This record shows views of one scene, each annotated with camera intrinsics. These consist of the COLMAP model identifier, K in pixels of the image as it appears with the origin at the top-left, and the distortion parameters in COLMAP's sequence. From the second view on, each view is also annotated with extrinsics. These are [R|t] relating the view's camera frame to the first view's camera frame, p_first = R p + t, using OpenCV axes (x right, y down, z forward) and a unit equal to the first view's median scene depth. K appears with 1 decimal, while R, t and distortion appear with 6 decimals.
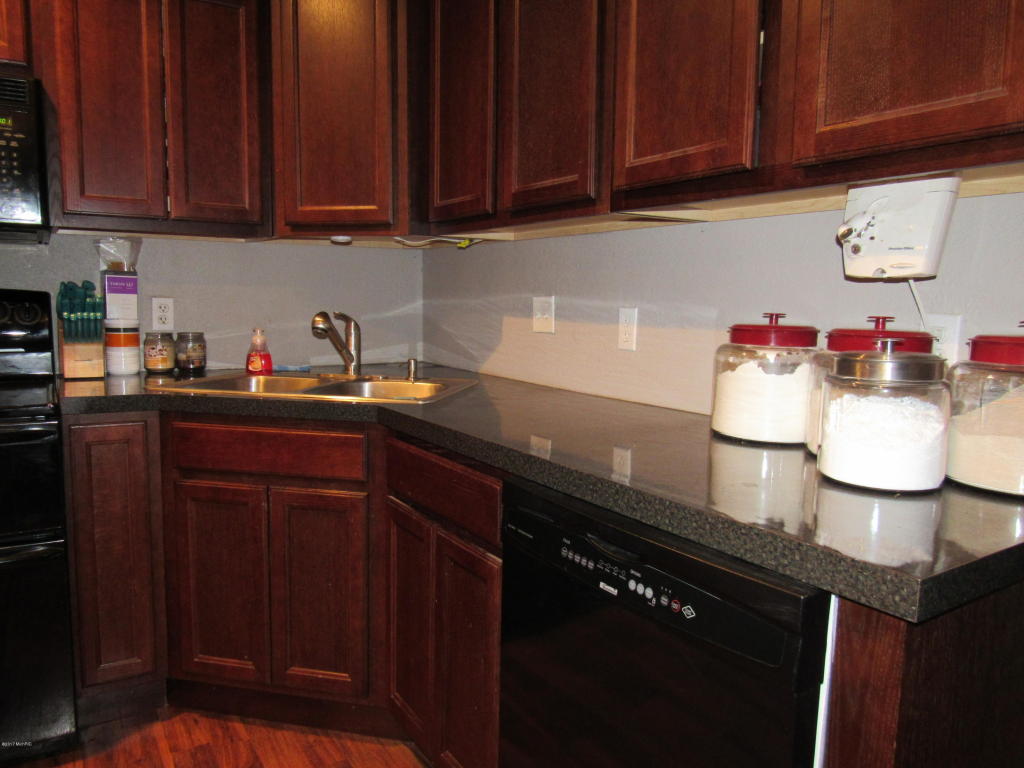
lens RADIAL K [[735.6, 0, 514.3], [0, 735.6, 383.1], [0, 0, 1]] dist [-0.030270, 0.010018]
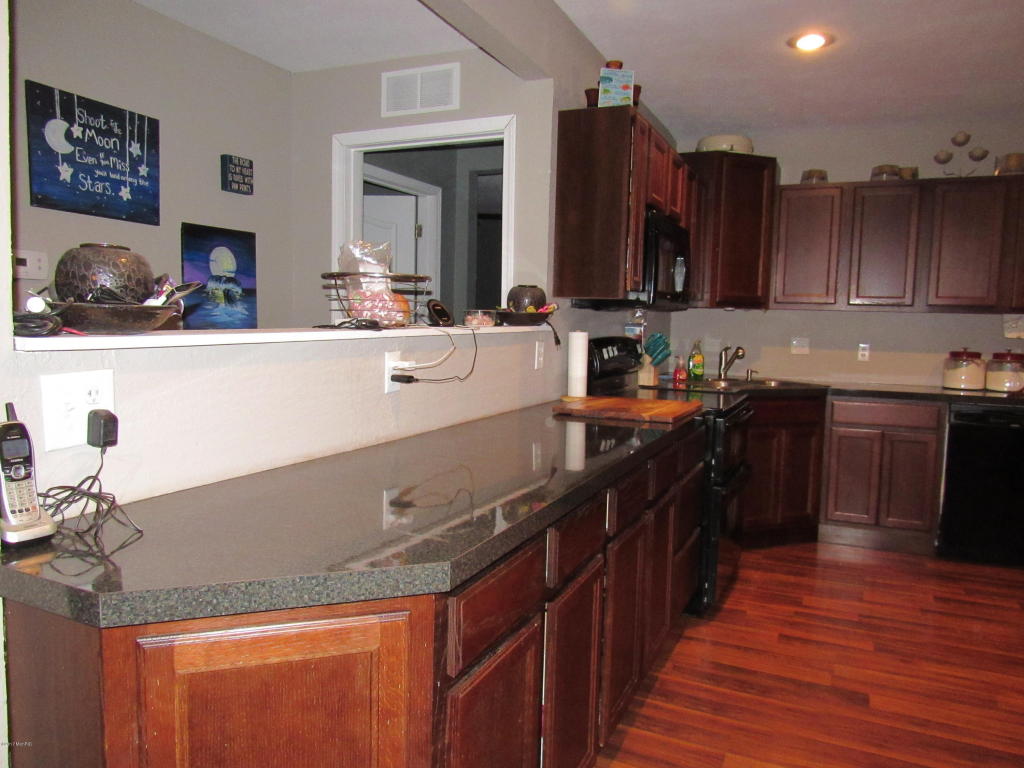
lens RADIAL K [[735.6, 0, 509.0], [0, 735.6, 381.8], [0, 0, 1]] dist [-0.030270, 0.010018]
pose [[0.845003, -0.044515, 0.532906, -2.125886], [0.052695, 0.998611, -0.000139, -0.040541], [-0.532159, 0.028199, 0.846175, -0.396178]]
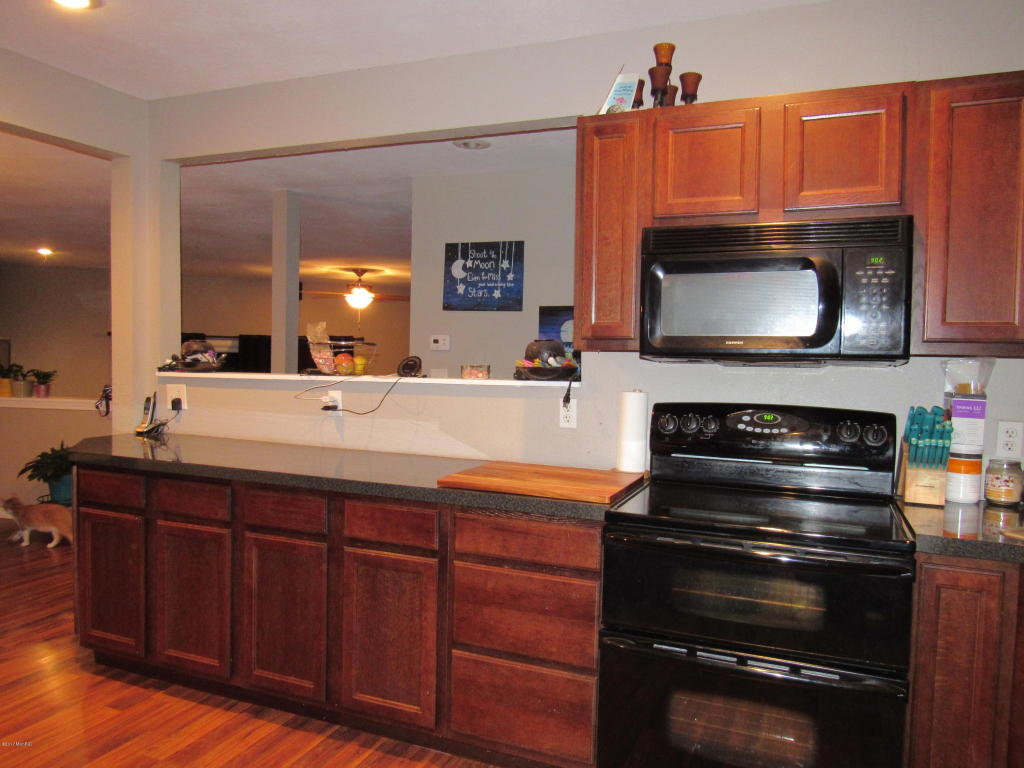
lens RADIAL K [[735.6, 0, 514.2], [0, 735.6, 384.7], [0, 0, 1]] dist [-0.030270, 0.010018]
pose [[0.568993, 0.024975, -0.821963, -0.121315], [-0.104851, 0.993584, -0.042392, -0.078263], [0.815631, 0.110304, 0.567961, -0.024169]]
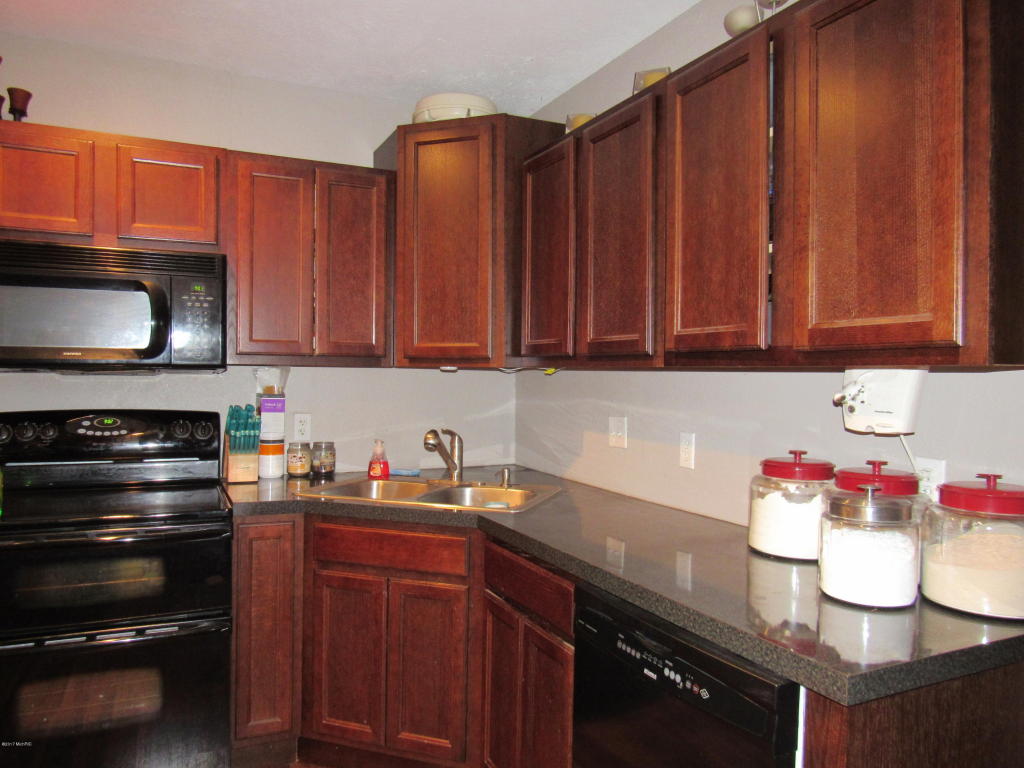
lens RADIAL K [[735.6, 0, 515.5], [0, 735.6, 385.9], [0, 0, 1]] dist [-0.030270, 0.010018]
pose [[0.992330, -0.001720, -0.123602, 0.027711], [-0.010758, 0.994908, -0.100213, -0.058224], [0.123145, 0.100774, 0.987259, -0.219226]]
